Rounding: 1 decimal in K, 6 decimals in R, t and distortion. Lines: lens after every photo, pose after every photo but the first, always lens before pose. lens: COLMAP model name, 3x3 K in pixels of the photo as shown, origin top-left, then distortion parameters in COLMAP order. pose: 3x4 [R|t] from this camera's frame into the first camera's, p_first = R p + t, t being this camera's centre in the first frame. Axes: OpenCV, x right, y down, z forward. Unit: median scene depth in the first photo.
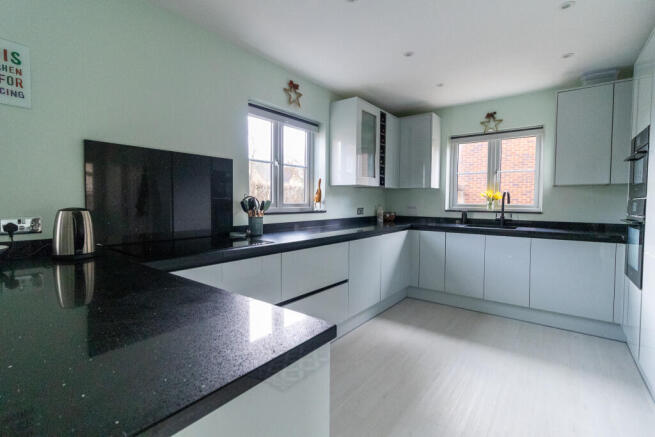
lens RADIAL K [[302.7, 0, 327.2], [0, 302.7, 216.1], [0, 0, 1]] dist [0.003177, 0.000127]
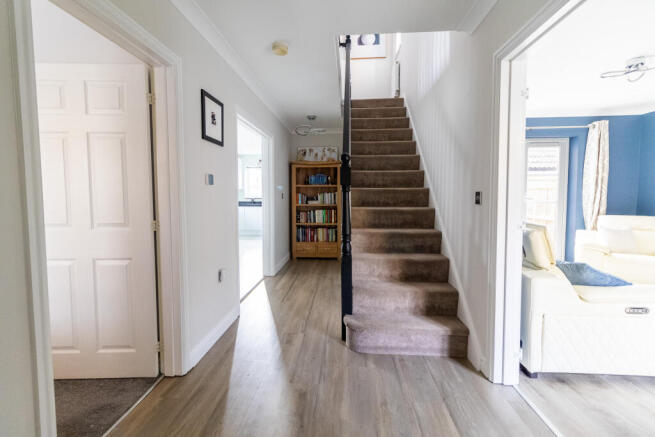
lens RADIAL K [[302.7, 0, 327.5], [0, 302.7, 215.5], [0, 0, 1]] dist [0.003177, 0.000127]
pose [[0.832257, -0.036566, 0.553183, -0.385426], [0.025683, 0.999294, 0.027415, 0.067039], [-0.553795, -0.008609, 0.832608, -1.325392]]
